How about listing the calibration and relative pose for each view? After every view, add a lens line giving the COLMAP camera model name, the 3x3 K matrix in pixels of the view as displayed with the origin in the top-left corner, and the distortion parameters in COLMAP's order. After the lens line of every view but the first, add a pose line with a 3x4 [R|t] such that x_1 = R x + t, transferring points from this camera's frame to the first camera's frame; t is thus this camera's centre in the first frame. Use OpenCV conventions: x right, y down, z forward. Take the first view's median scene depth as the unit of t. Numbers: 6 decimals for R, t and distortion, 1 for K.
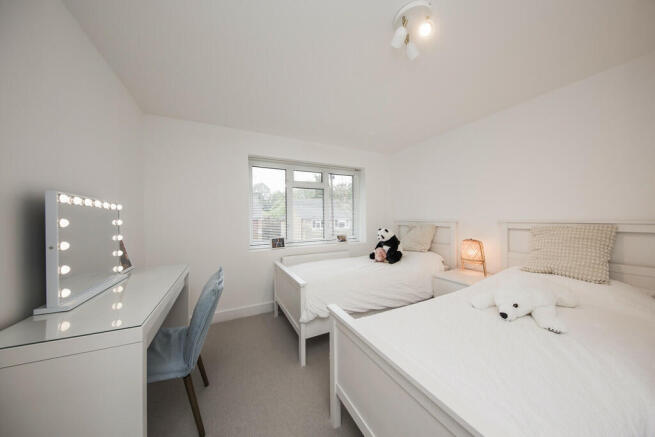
lens RADIAL K [[208.9, 0, 325.2], [0, 208.9, 219.7], [0, 0, 1]] dist [0.000753, 0.000020]
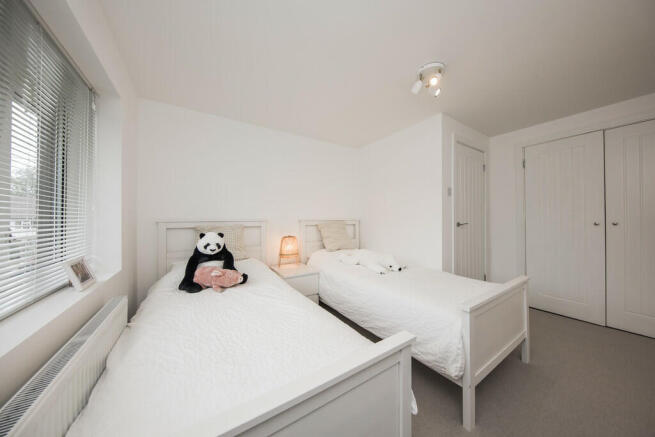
lens RADIAL K [[208.9, 0, 325.5], [0, 208.9, 216.4], [0, 0, 1]] dist [0.000753, 0.000020]
pose [[-0.113027, 0.013045, 0.993506, -0.421789], [0.001038, 0.999915, -0.013011, 0.001750], [-0.993591, -0.000439, -0.113031, 0.855623]]
